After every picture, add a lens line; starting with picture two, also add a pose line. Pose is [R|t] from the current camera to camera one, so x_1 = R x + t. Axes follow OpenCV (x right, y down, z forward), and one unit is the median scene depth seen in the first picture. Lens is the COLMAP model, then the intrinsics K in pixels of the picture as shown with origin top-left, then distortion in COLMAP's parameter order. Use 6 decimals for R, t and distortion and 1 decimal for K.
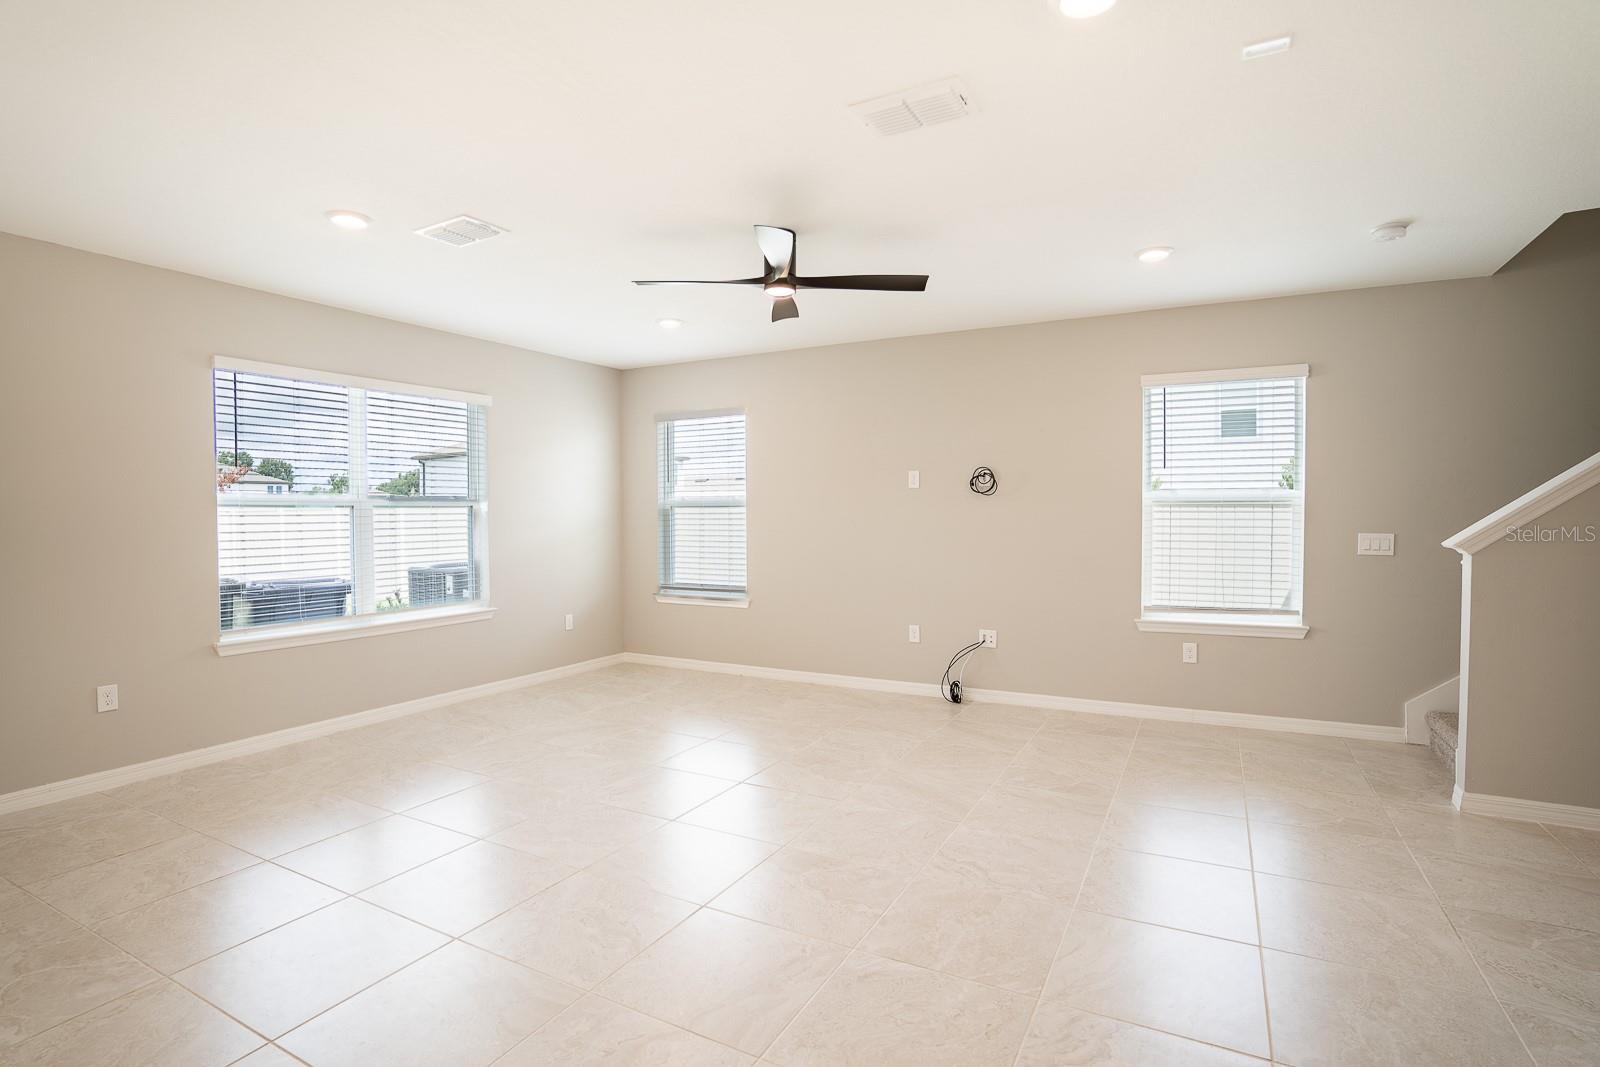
lens RADIAL K [[770.3, 0, 798.3], [0, 770.3, 531.6], [0, 0, 1]] dist [-0.057257, 0.021063]
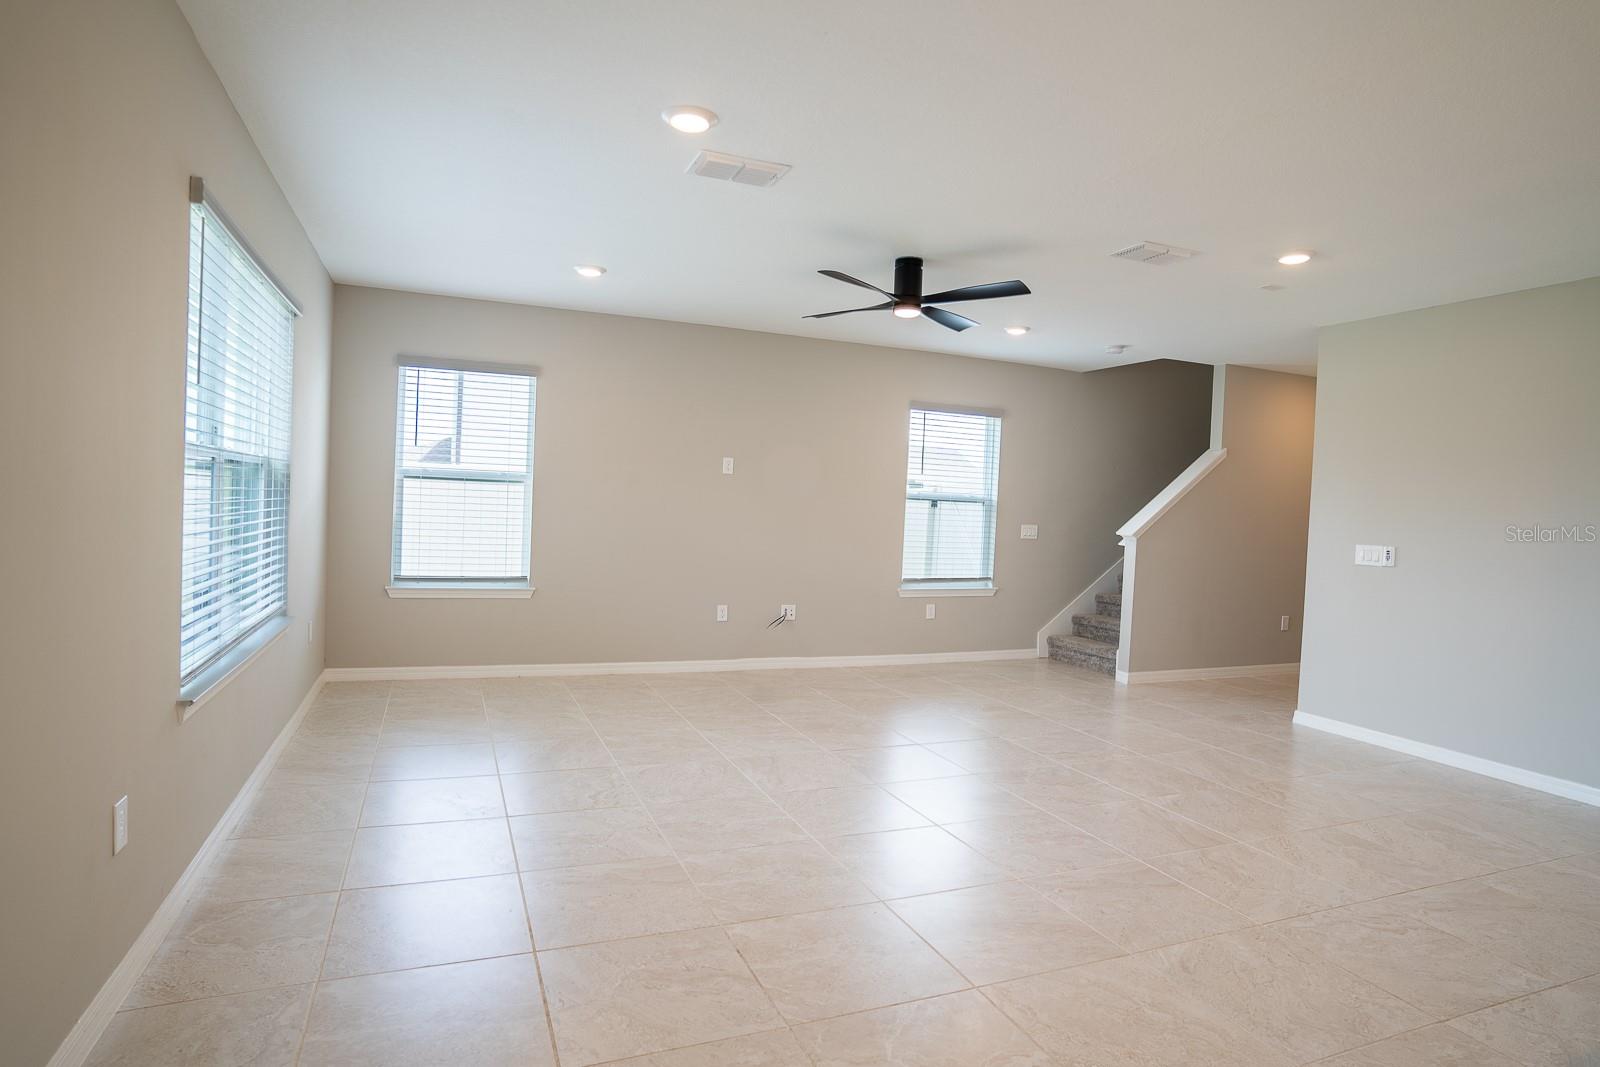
lens RADIAL K [[837.9, 0, 800.0], [0, 837.9, 533.5], [0, 0, 1]] dist [-0.065236, -0.000119]
pose [[0.650419, 0.004649, 0.759562, -0.746054], [-0.026458, 0.999513, 0.016538, 0.003097], [-0.759115, -0.030853, 0.650225, 0.210648]]
